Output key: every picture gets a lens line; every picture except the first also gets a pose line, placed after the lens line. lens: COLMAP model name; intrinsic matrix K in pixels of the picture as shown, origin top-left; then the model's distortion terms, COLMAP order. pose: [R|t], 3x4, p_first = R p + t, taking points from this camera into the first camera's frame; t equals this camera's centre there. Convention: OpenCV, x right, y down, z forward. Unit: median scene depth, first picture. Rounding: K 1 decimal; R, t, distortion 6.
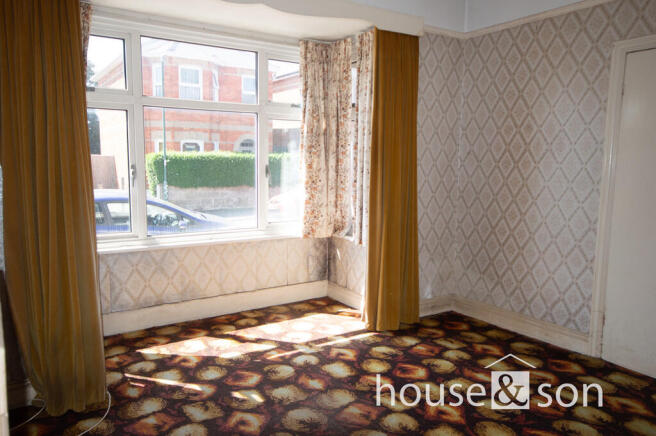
lens RADIAL K [[501.8, 0, 325.2], [0, 501.8, 218.4], [0, 0, 1]] dist [0.014834, 0.005674]
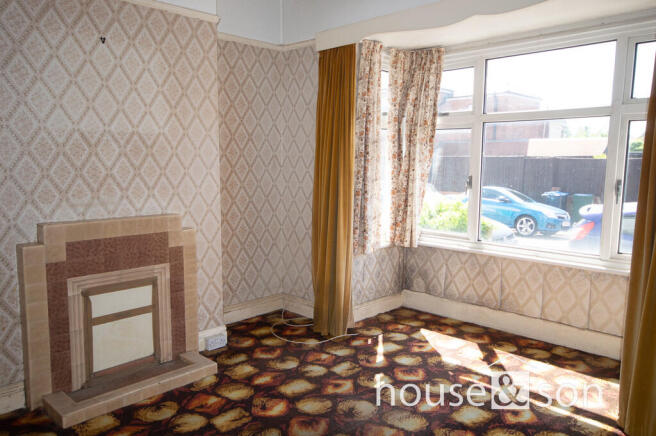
lens RADIAL K [[501.8, 0, 325.1], [0, 501.8, 219.2], [0, 0, 1]] dist [0.014834, 0.005674]
pose [[0.190553, 0.106615, -0.975870, 0.731244], [-0.114920, 0.989673, 0.085683, -0.075316], [0.974927, 0.095820, 0.200837, 0.500500]]
